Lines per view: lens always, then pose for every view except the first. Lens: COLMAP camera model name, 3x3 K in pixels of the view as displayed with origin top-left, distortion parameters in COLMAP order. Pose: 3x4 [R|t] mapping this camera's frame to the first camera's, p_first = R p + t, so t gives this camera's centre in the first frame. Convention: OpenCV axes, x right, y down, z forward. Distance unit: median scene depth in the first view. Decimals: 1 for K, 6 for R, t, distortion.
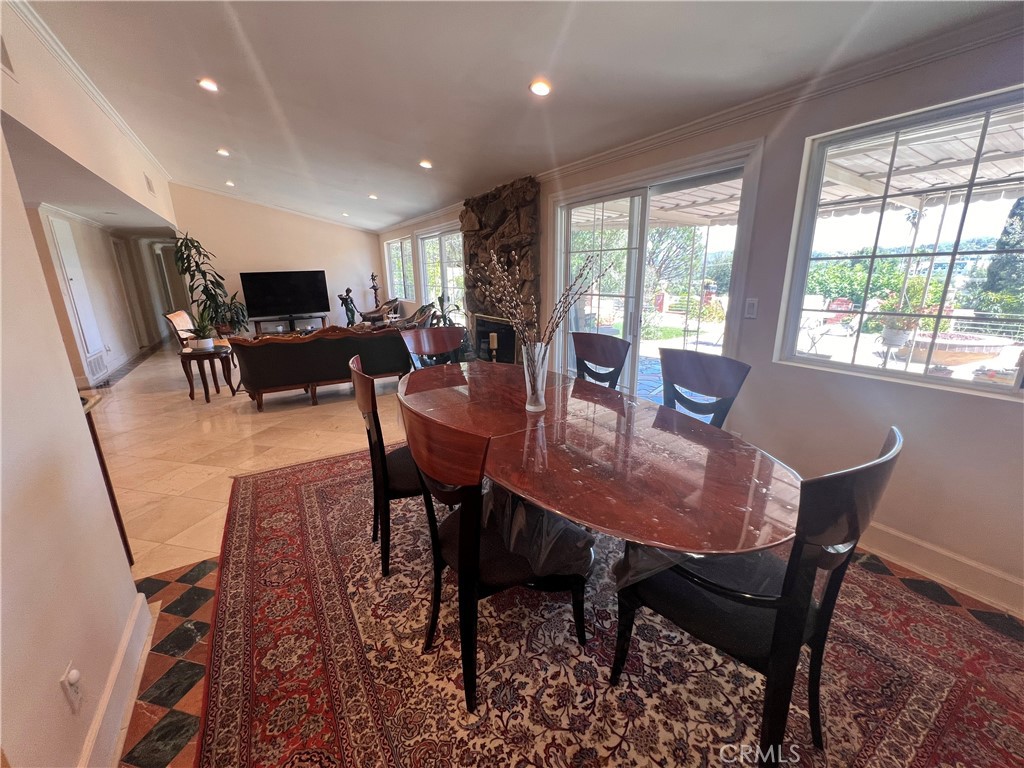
lens RADIAL K [[408.4, 0, 514.4], [0, 408.4, 385.5], [0, 0, 1]] dist [-0.003195, 0.001601]
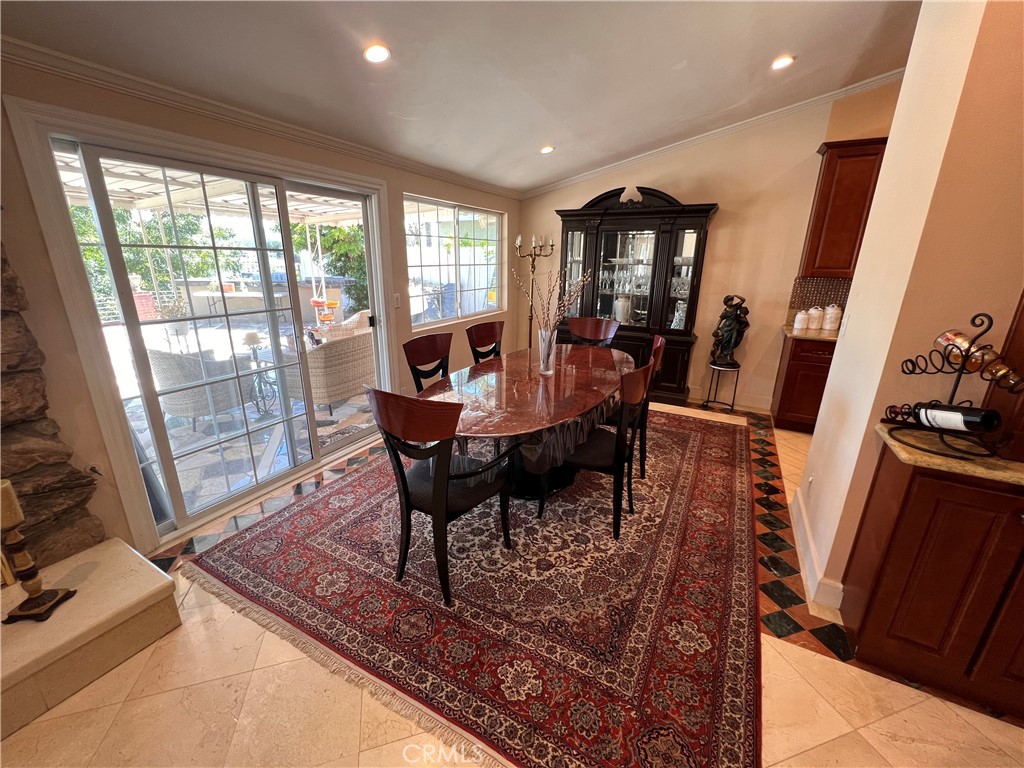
lens RADIAL K [[408.4, 0, 512.9], [0, 408.4, 383.6], [0, 0, 1]] dist [-0.003195, 0.001601]
pose [[-0.498295, -0.245591, 0.831497, -0.967534], [0.224655, 0.889714, 0.397416, -0.447462], [-0.837396, 0.384830, -0.388167, 1.447433]]
